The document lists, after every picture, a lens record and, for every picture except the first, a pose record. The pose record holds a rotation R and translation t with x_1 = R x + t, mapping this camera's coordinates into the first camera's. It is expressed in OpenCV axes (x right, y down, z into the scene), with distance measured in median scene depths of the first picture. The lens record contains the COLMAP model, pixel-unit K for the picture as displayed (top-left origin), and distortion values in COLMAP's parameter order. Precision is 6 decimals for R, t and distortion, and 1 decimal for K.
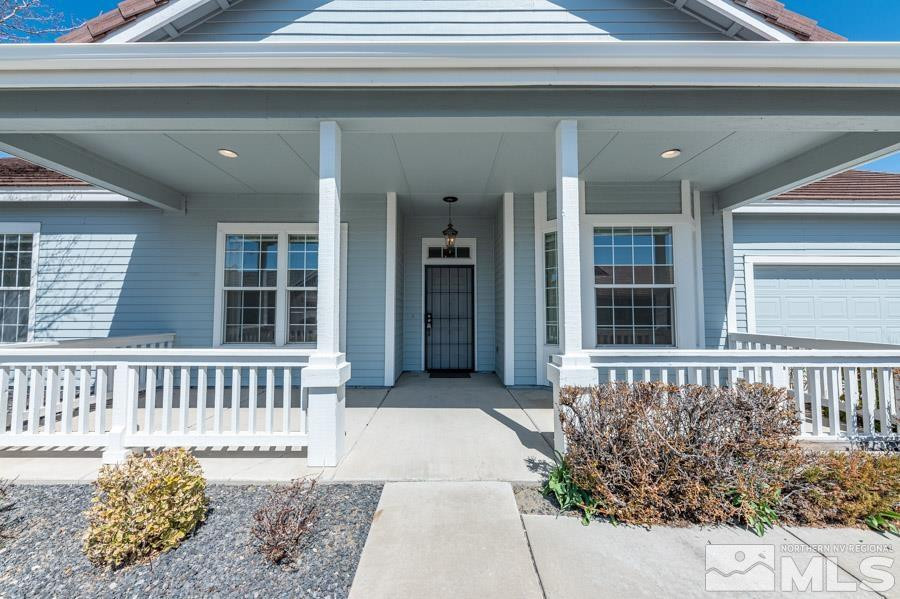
lens RADIAL K [[336.1, 0, 446.0], [0, 336.1, 301.2], [0, 0, 1]] dist [0.003949, -0.000185]
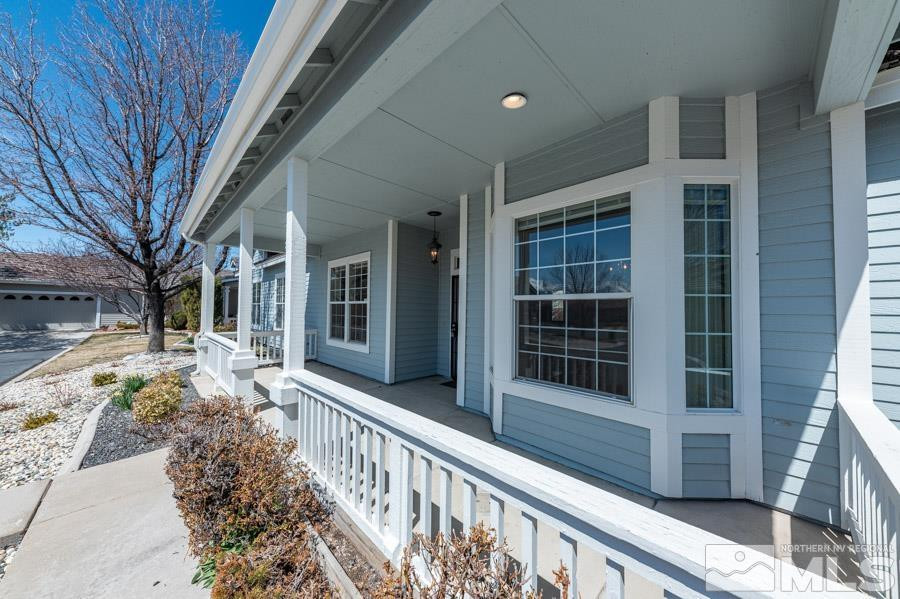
lens RADIAL K [[336.1, 0, 446.0], [0, 336.1, 301.2], [0, 0, 1]] dist [0.003949, -0.000185]
pose [[0.657138, -0.008377, -0.753724, 0.861478], [0.020482, 0.999767, 0.006746, -0.043822], [0.753492, -0.019871, 0.657156, 0.369499]]
